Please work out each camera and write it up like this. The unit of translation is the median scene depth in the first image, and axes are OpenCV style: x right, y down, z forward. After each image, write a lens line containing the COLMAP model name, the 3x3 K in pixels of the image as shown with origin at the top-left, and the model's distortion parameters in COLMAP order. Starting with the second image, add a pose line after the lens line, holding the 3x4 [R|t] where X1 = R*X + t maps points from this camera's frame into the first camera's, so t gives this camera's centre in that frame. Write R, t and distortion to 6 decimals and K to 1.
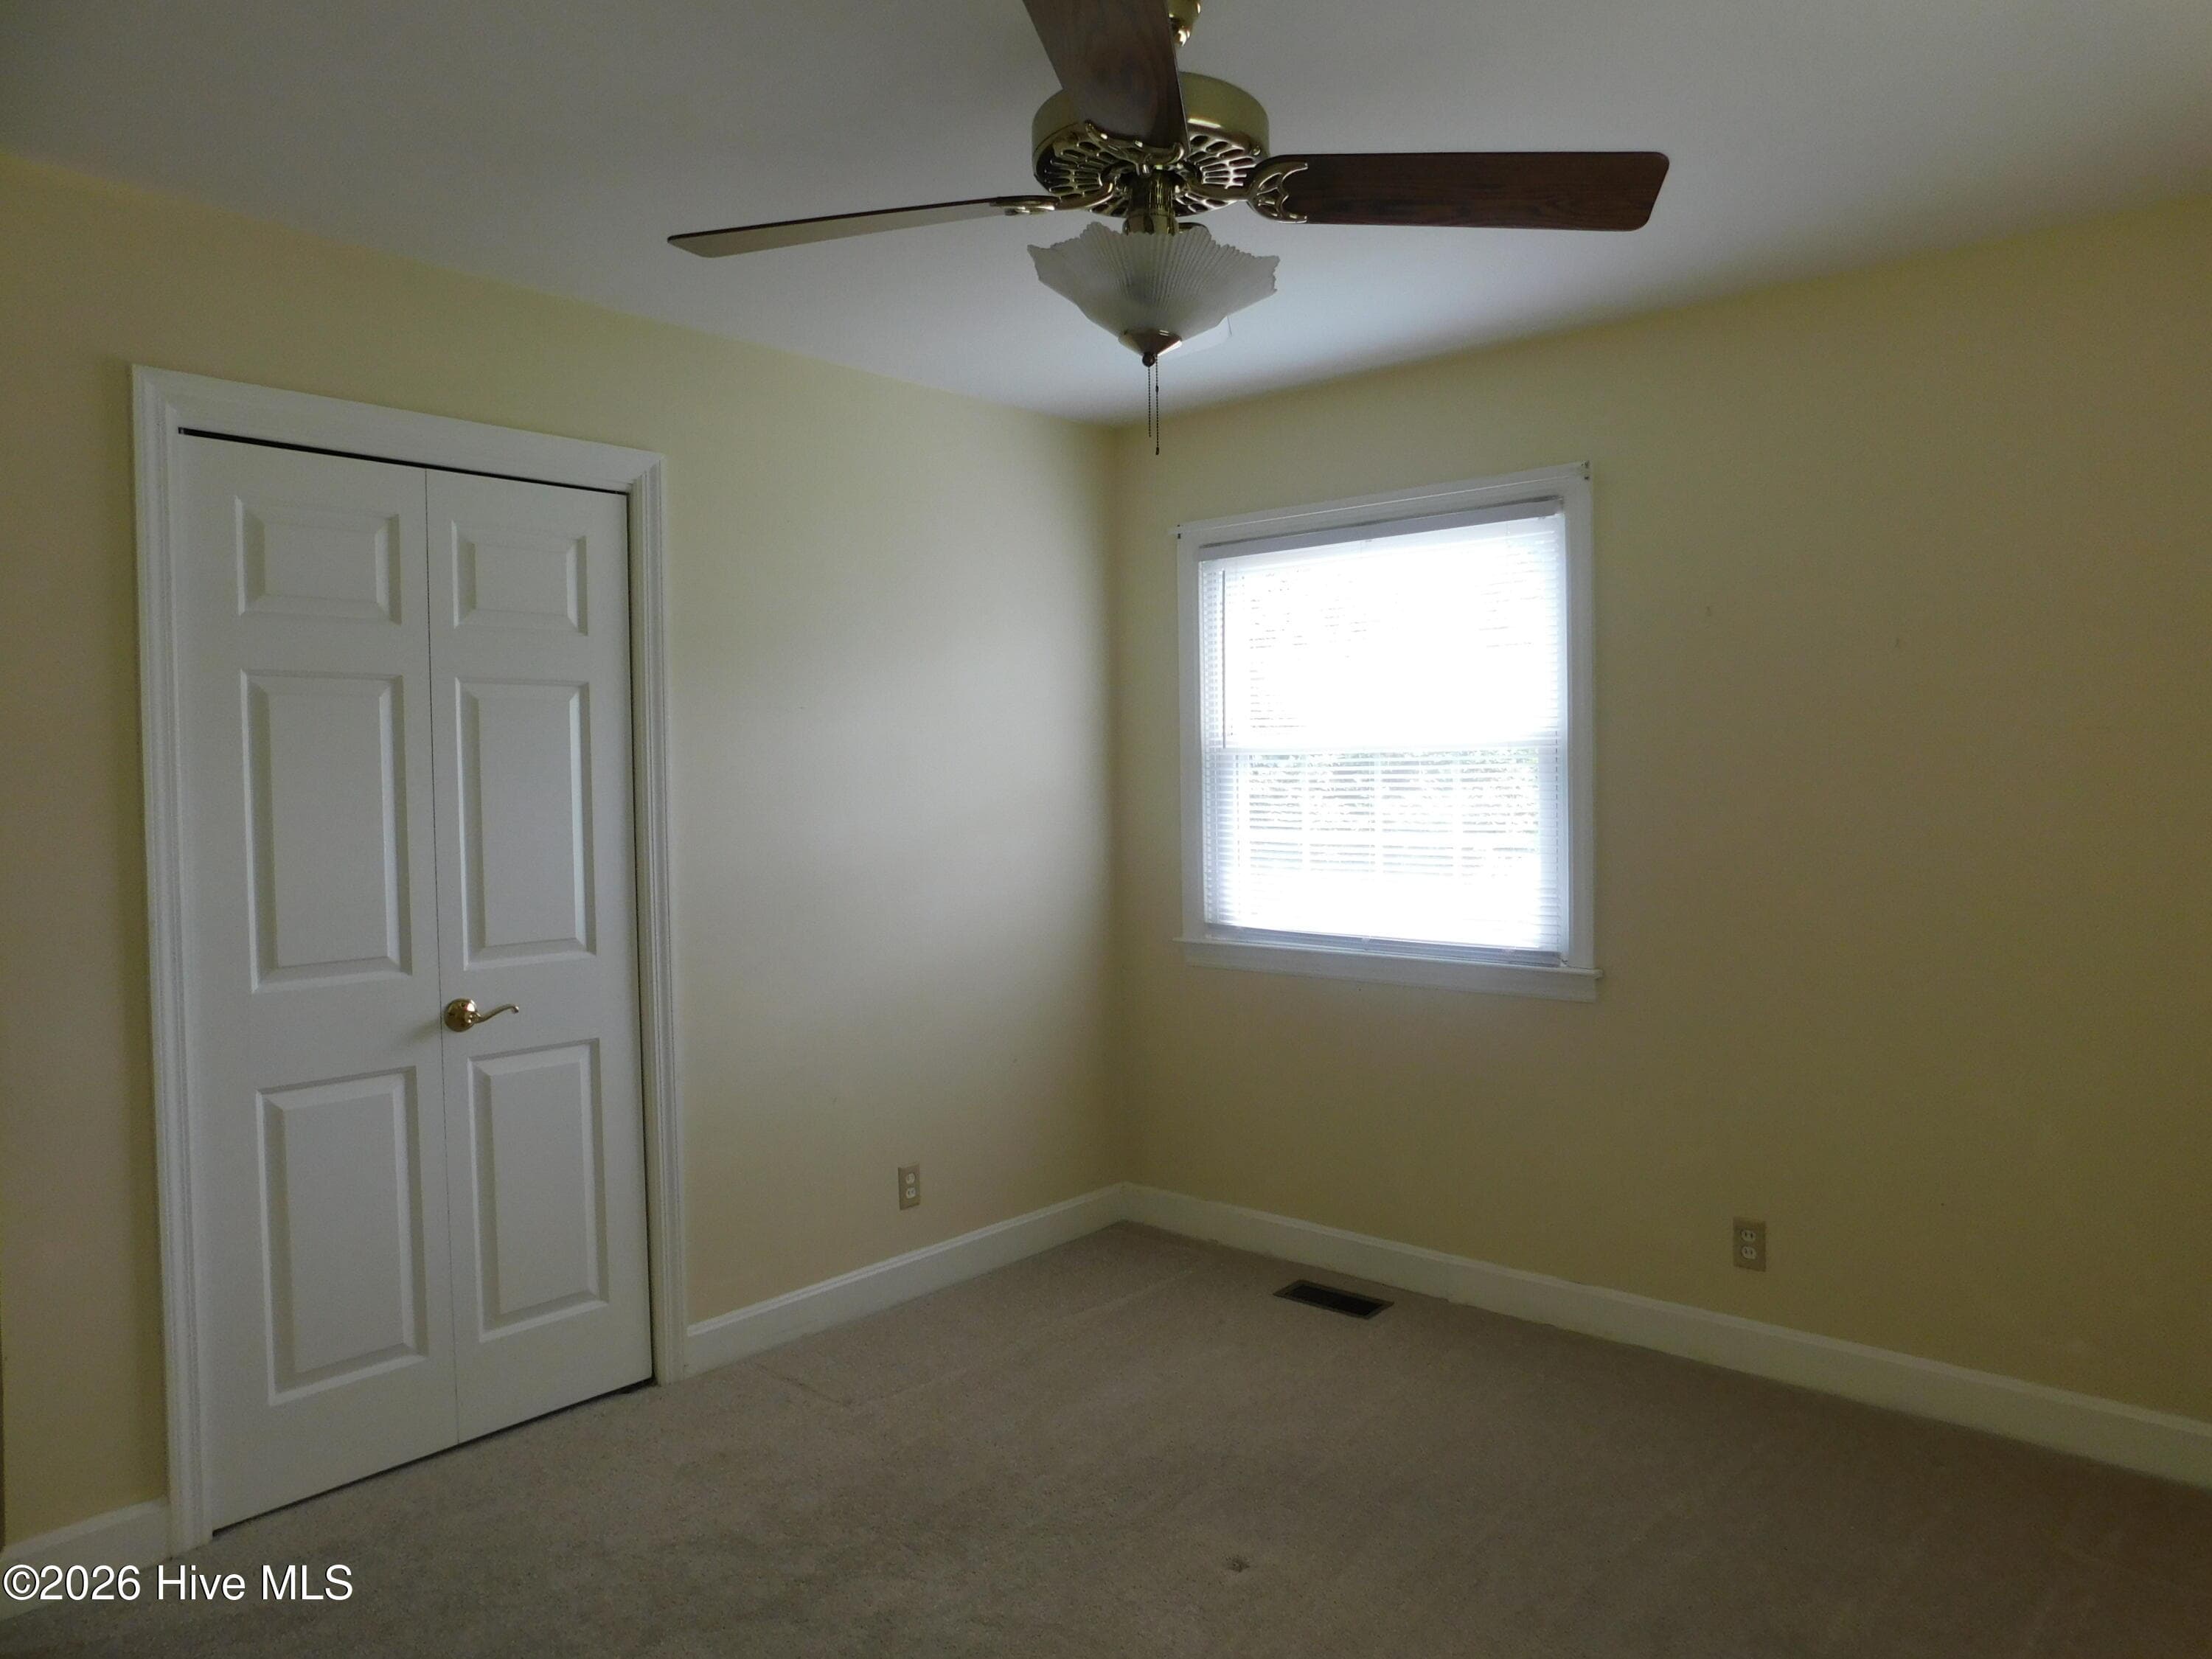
lens RADIAL K [[1441.5, 0, 1118.1], [0, 1441.5, 821.4], [0, 0, 1]] dist [-0.077468, 0.054526]
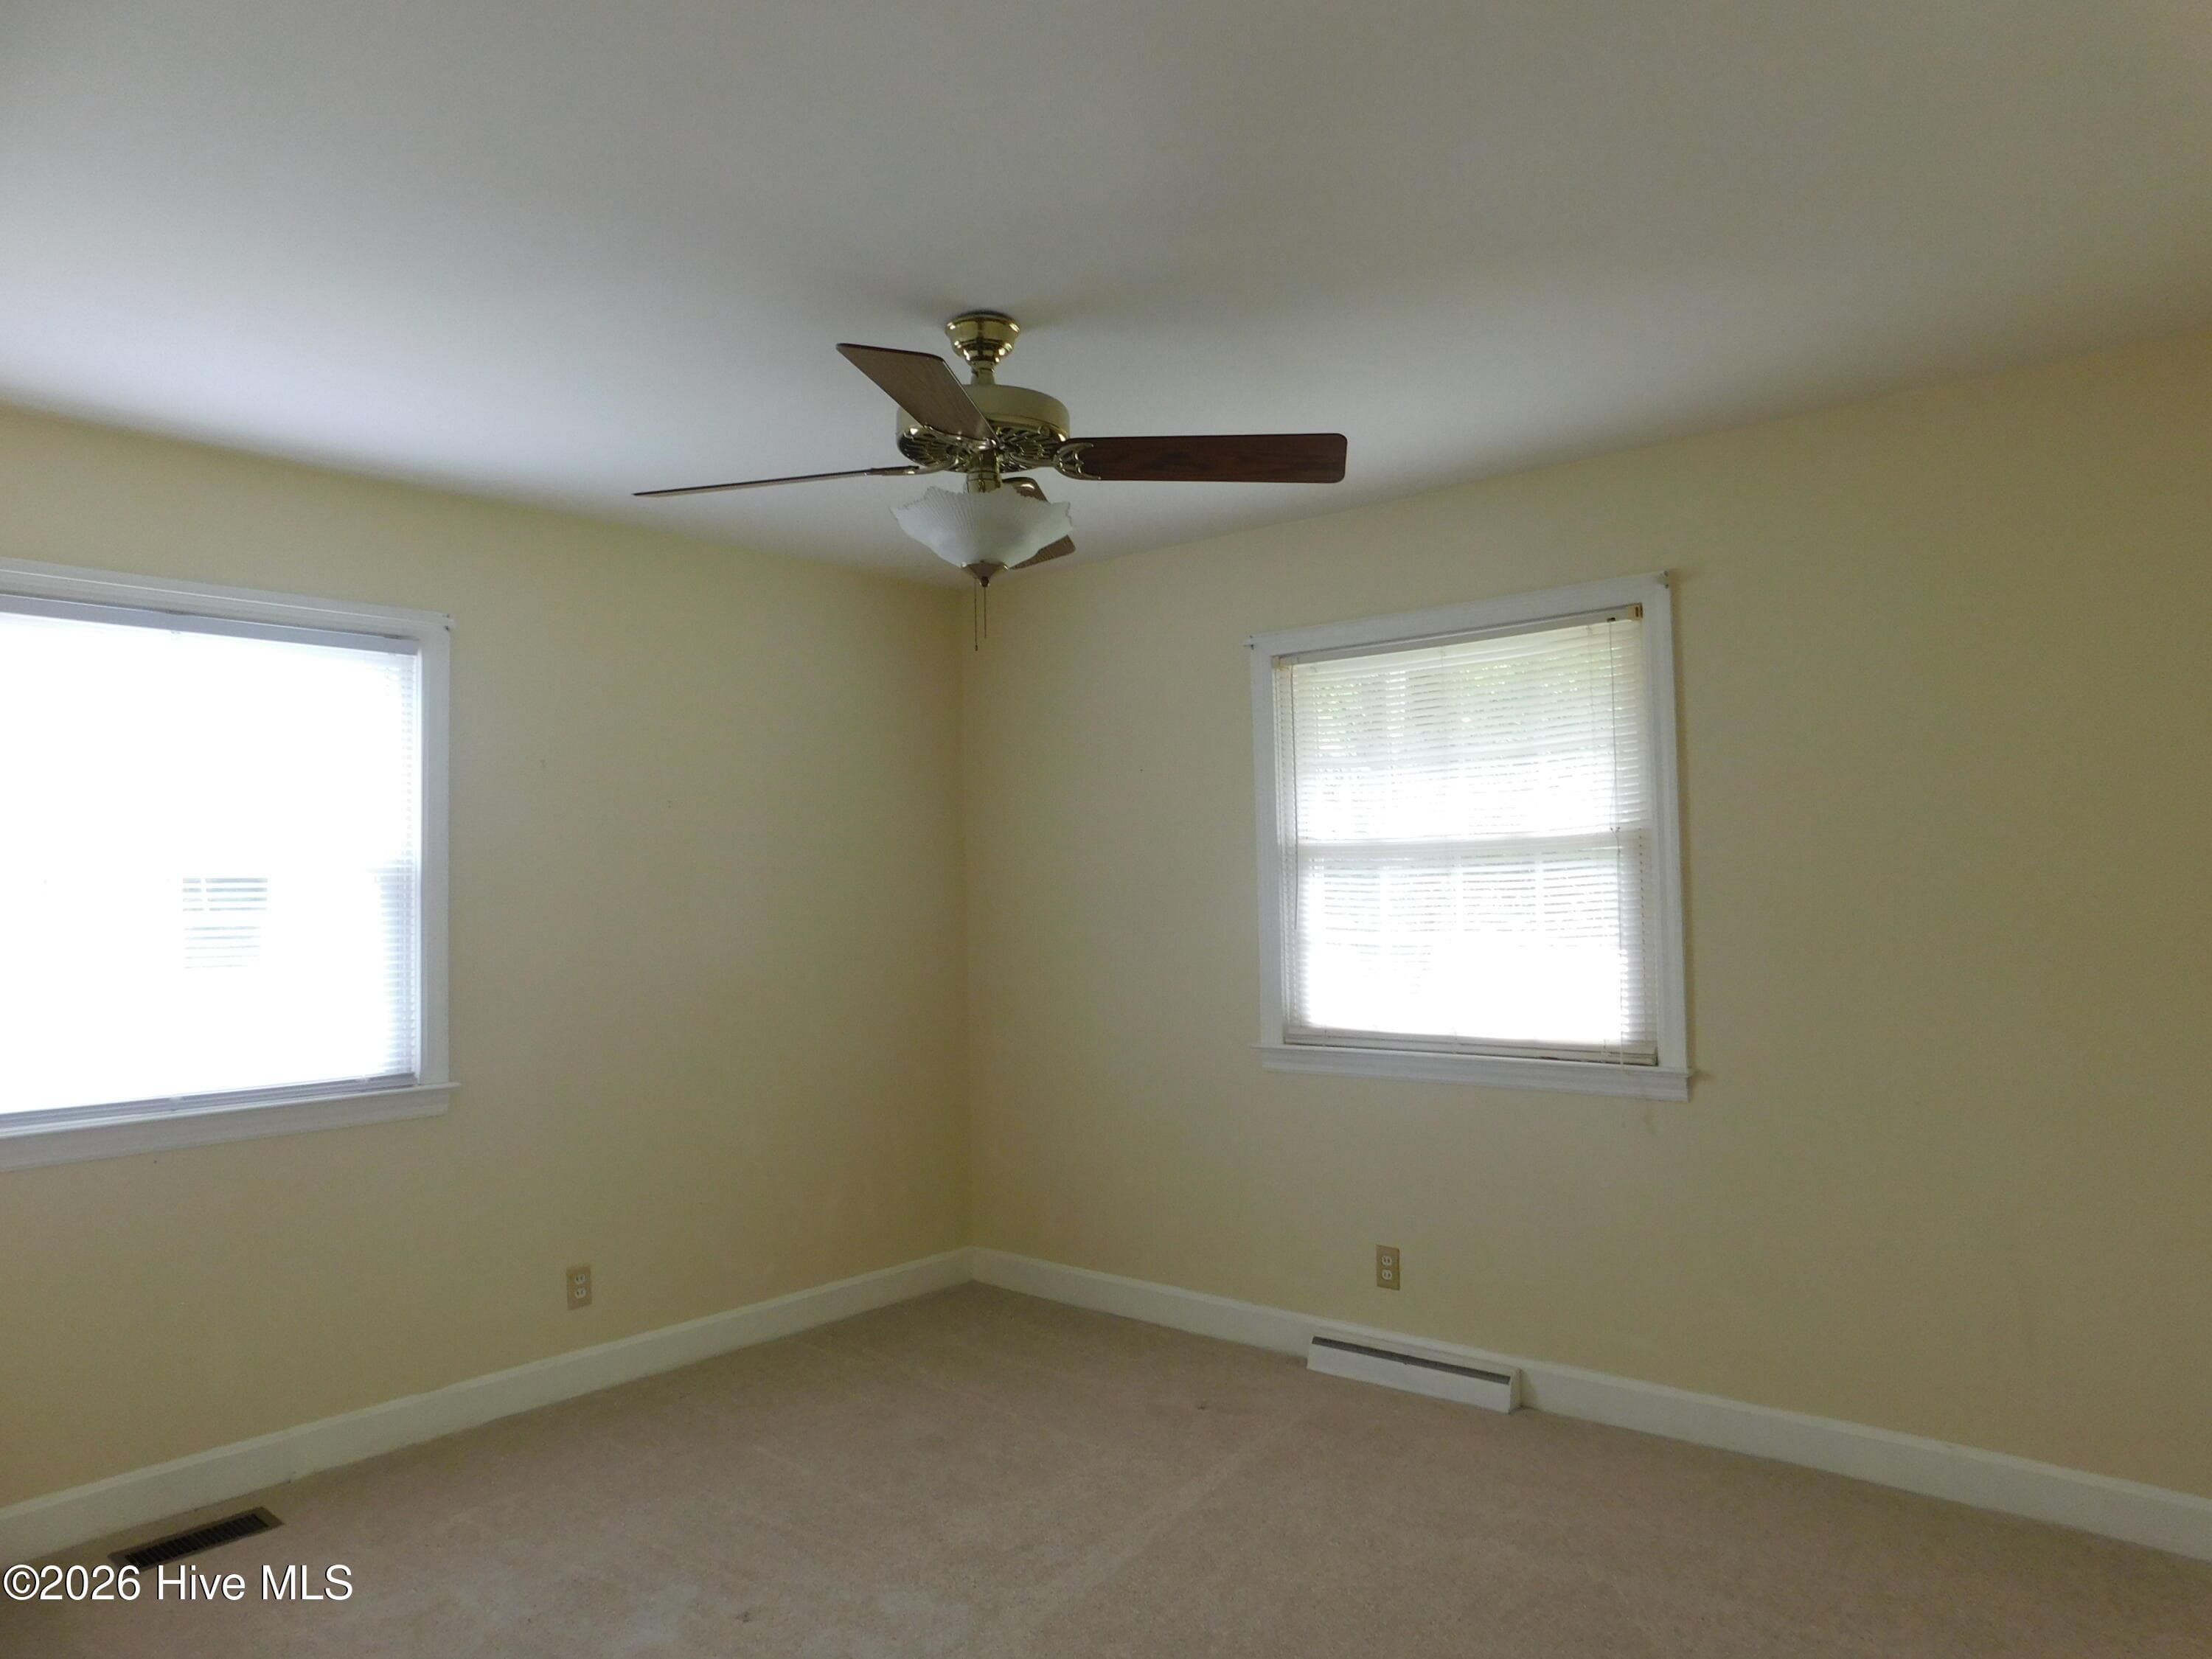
lens RADIAL K [[1441.5, 0, 1118.1], [0, 1441.5, 821.4], [0, 0, 1]] dist [-0.077468, 0.054526]
pose [[-0.014144, 0.052933, 0.998498, -0.735609], [0.044146, 0.997657, -0.052263, -0.014166], [-0.998925, 0.043341, -0.016447, 0.499569]]
